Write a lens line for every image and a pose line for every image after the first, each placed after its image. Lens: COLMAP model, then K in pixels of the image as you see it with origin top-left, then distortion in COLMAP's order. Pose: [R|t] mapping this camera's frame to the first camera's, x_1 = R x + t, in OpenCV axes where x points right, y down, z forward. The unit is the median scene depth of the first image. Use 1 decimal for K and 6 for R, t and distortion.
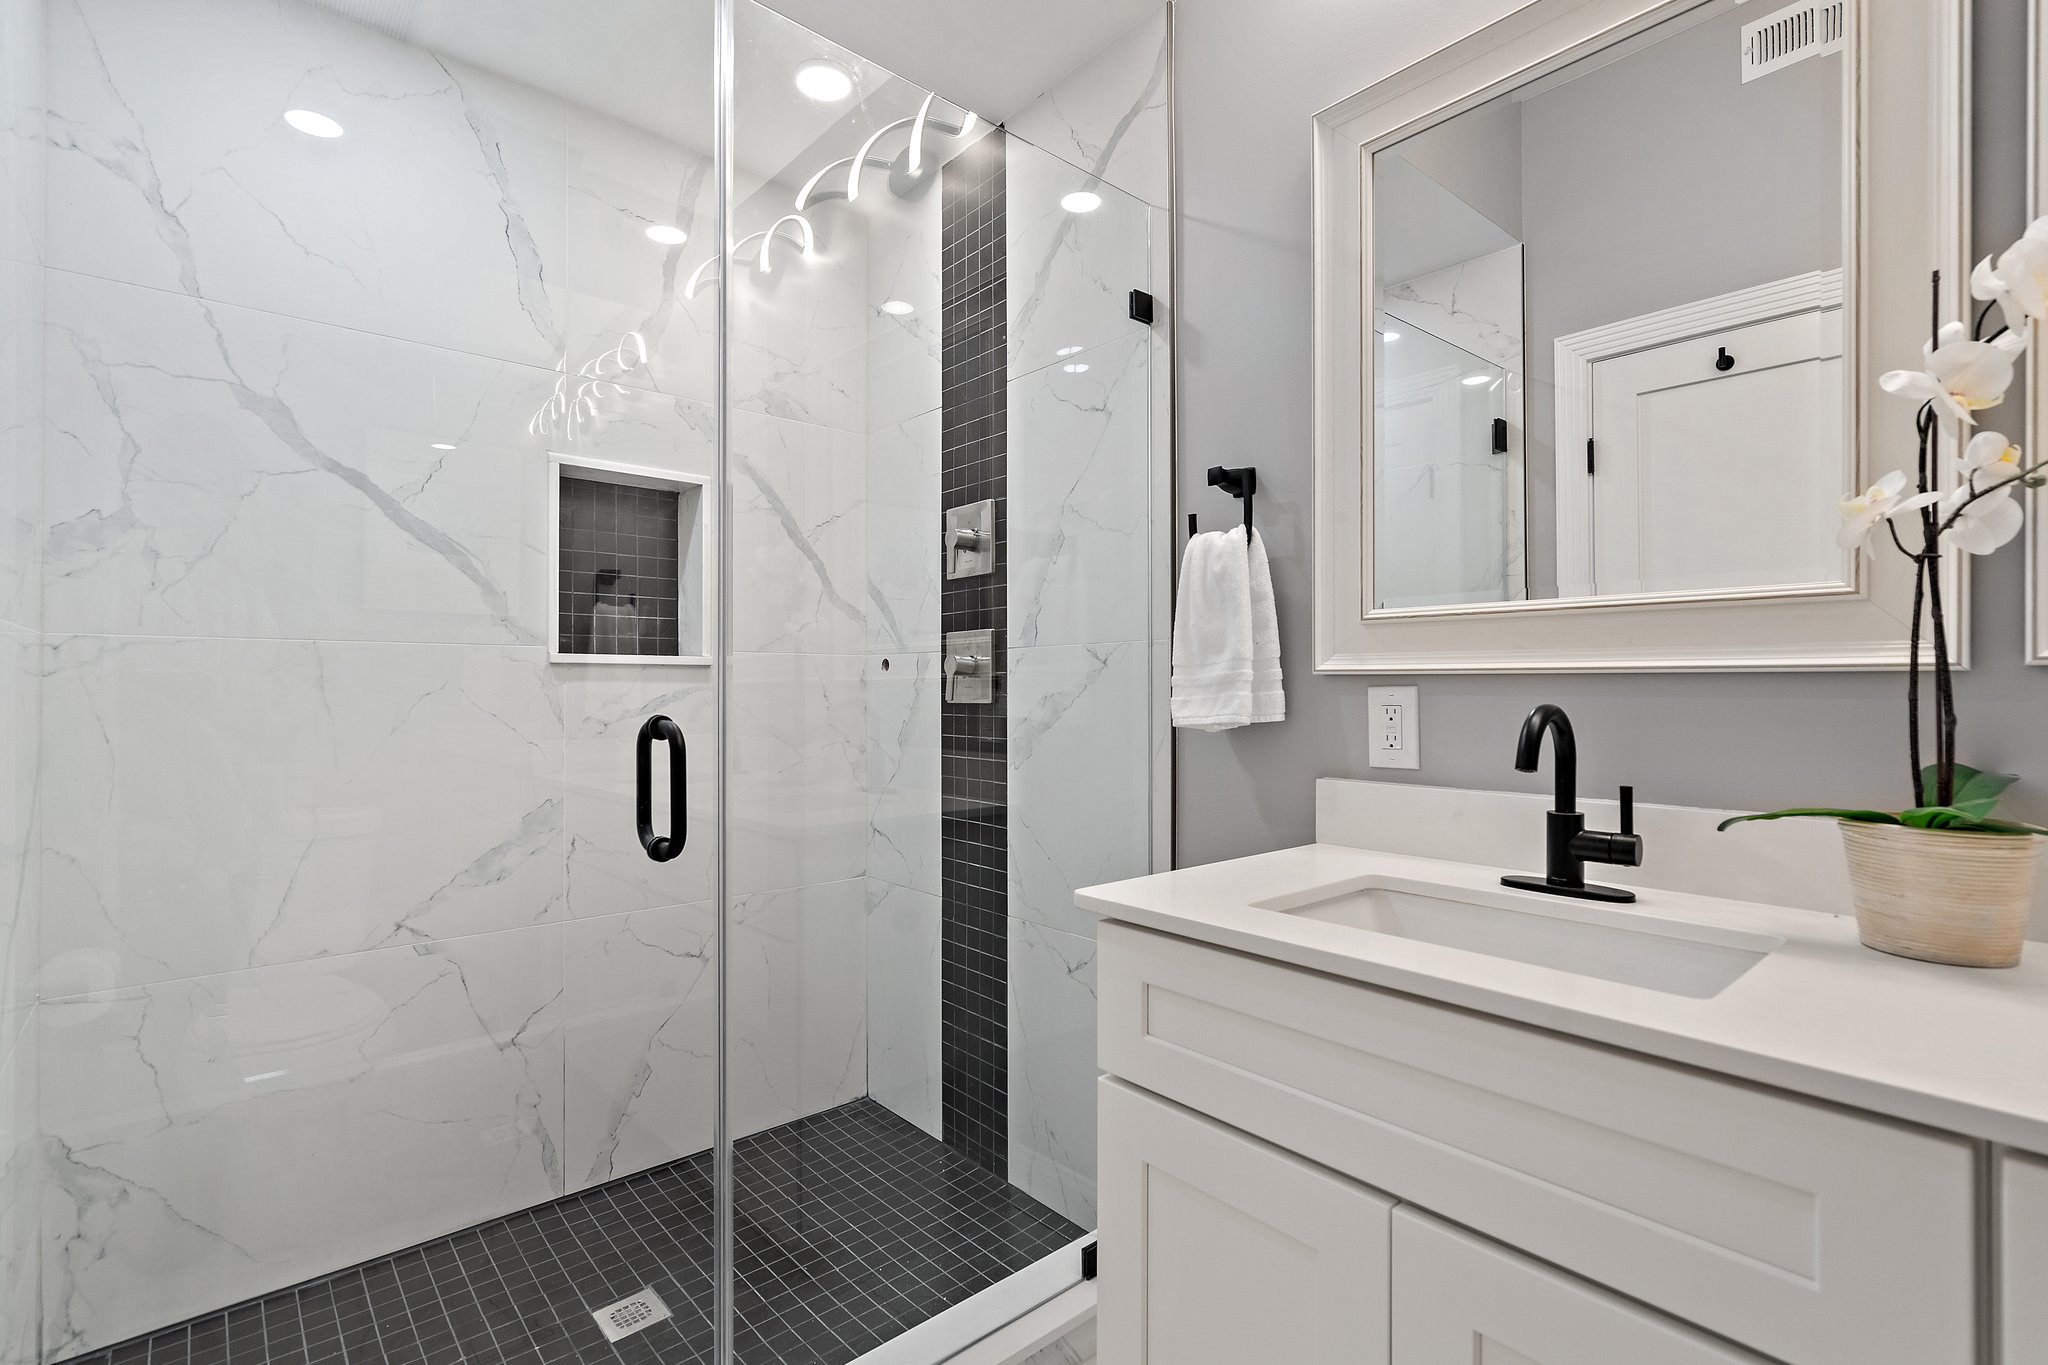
lens RADIAL K [[936.2, 0, 1019.3], [0, 936.2, 682.0], [0, 0, 1]] dist [-0.005937, 0.002375]
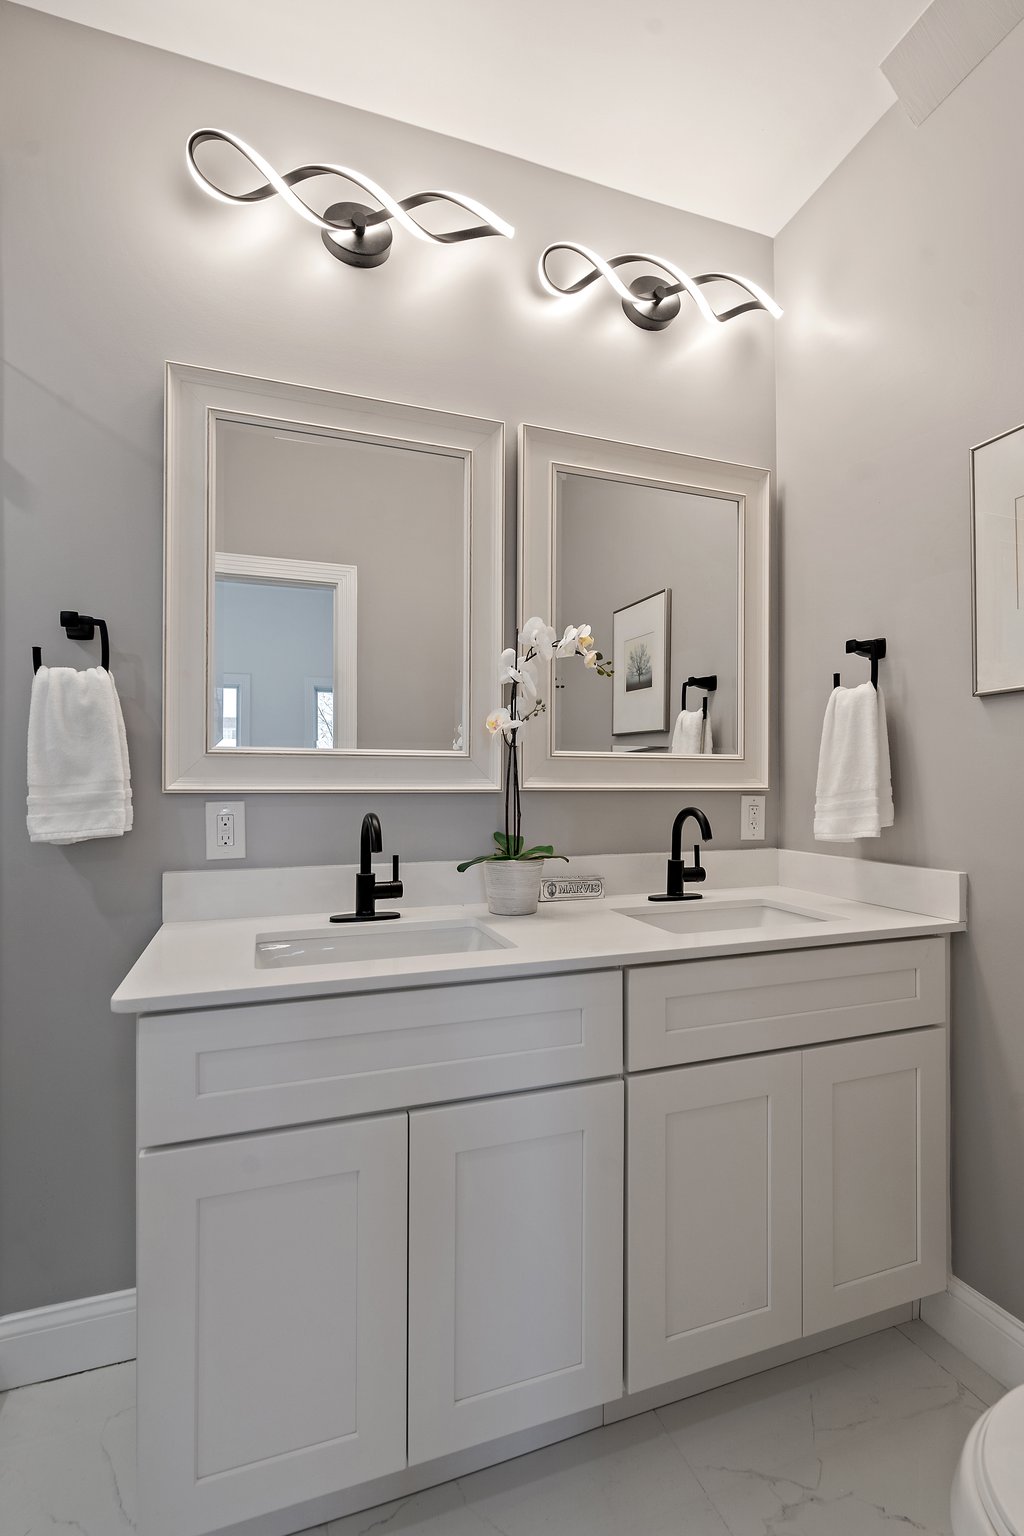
lens RADIAL K [[702.1, 0, 503.0], [0, 702.1, 775.6], [0, 0, 1]] dist [-0.005937, 0.002375]
pose [[0.388689, 0.012686, 0.921282, -0.413459], [0.001105, 0.999898, -0.014234, -0.018798], [-0.921369, 0.006551, 0.388635, 0.202439]]
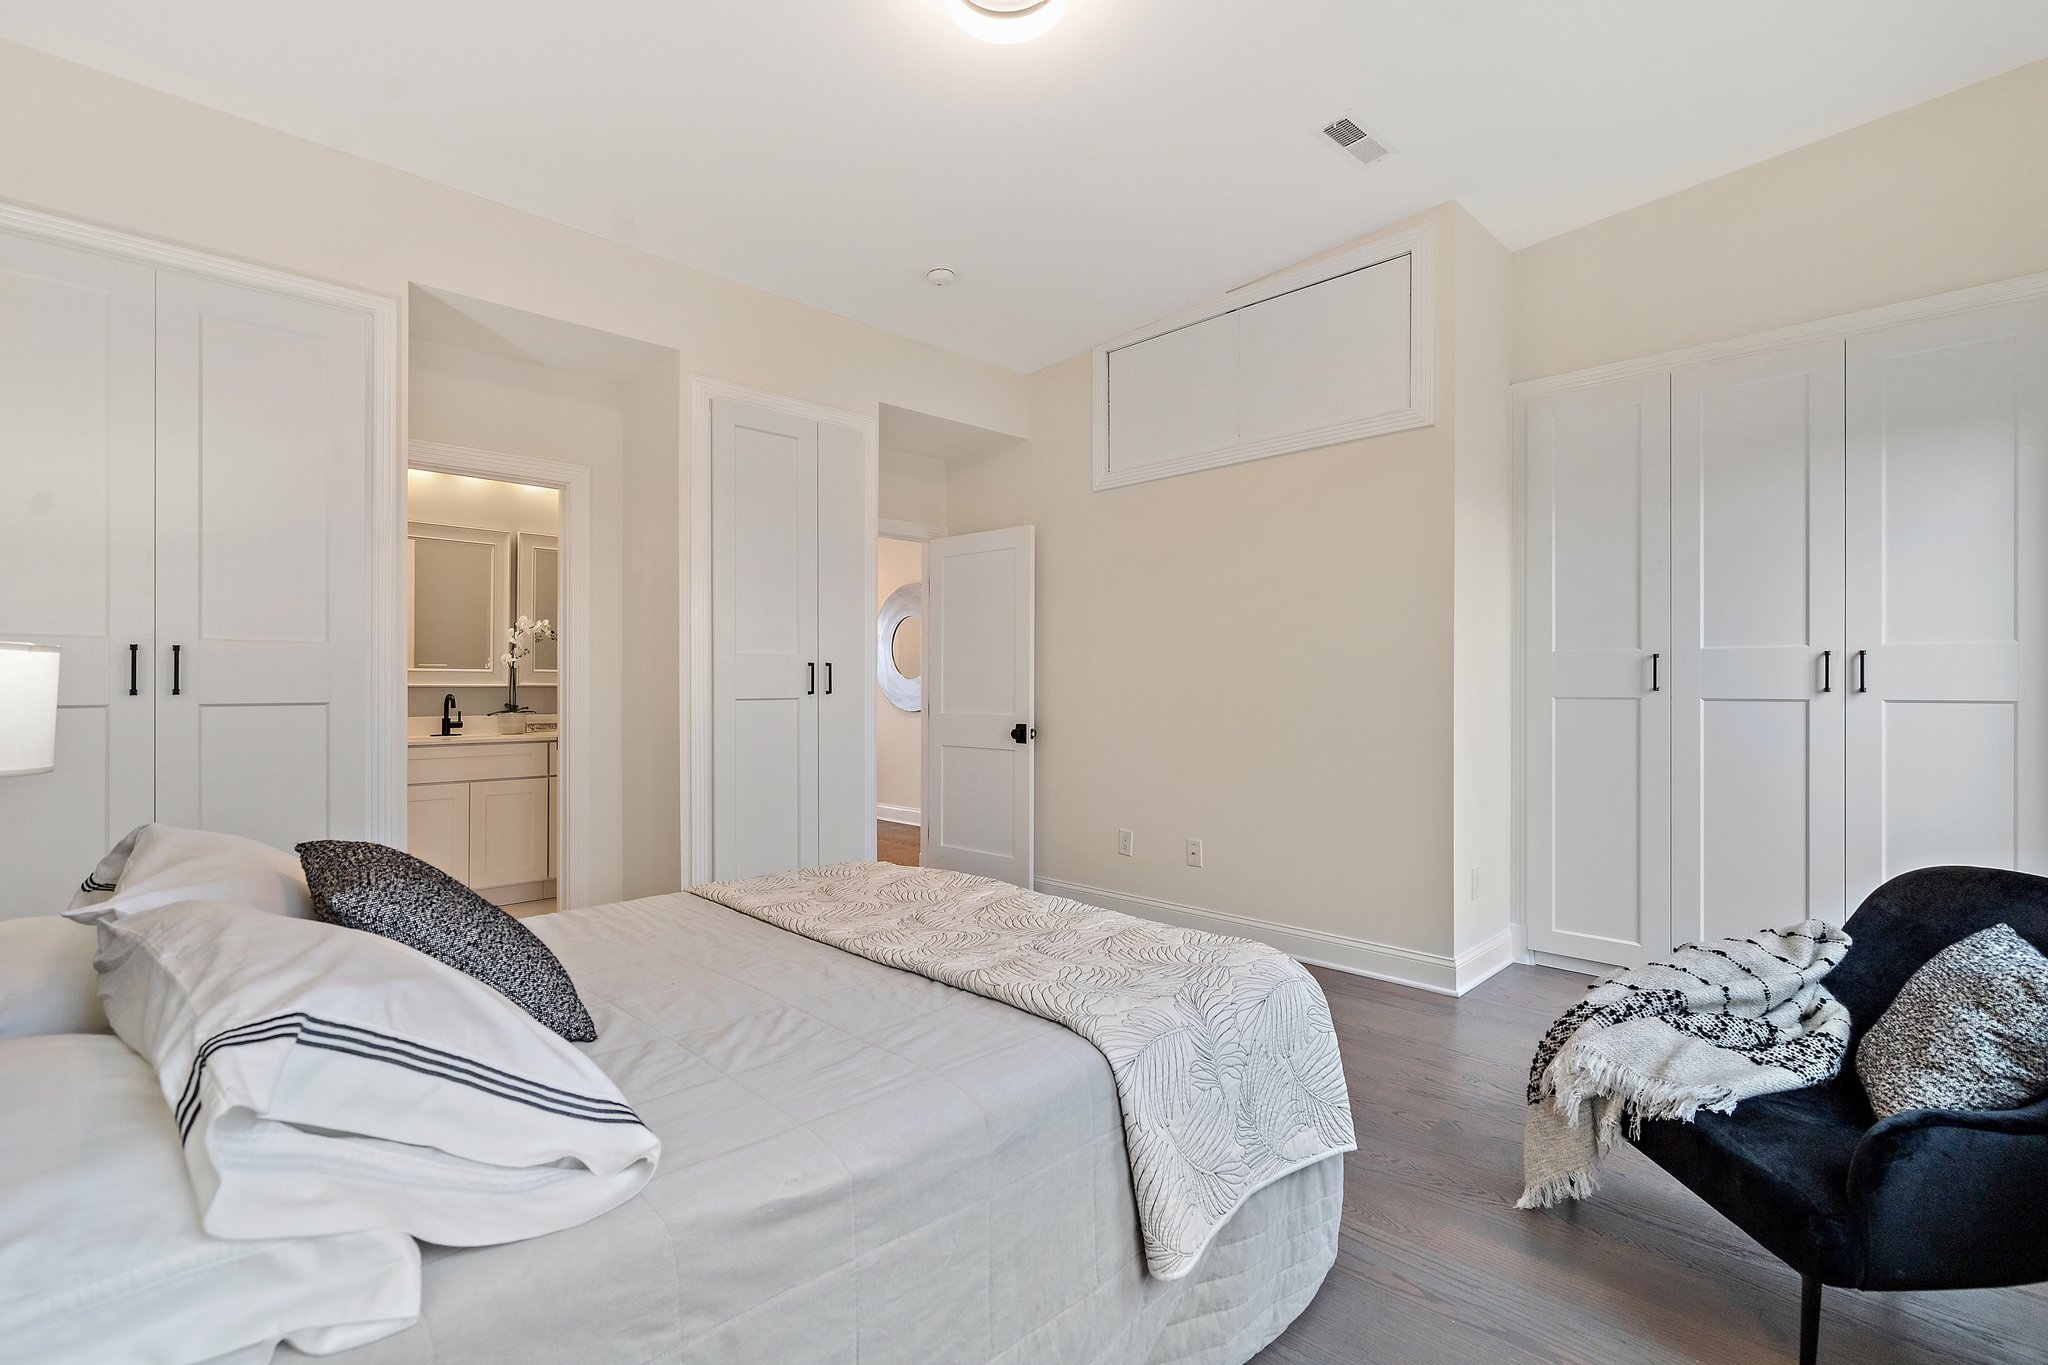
lens RADIAL K [[936.2, 0, 1032.2], [0, 936.2, 683.3], [0, 0, 1]] dist [-0.005937, 0.002375]
pose [[-0.052903, 0.008053, 0.998567, -3.183730], [0.005601, 0.999954, -0.007768, 0.018452], [-0.998584, 0.005182, -0.052945, -1.234813]]
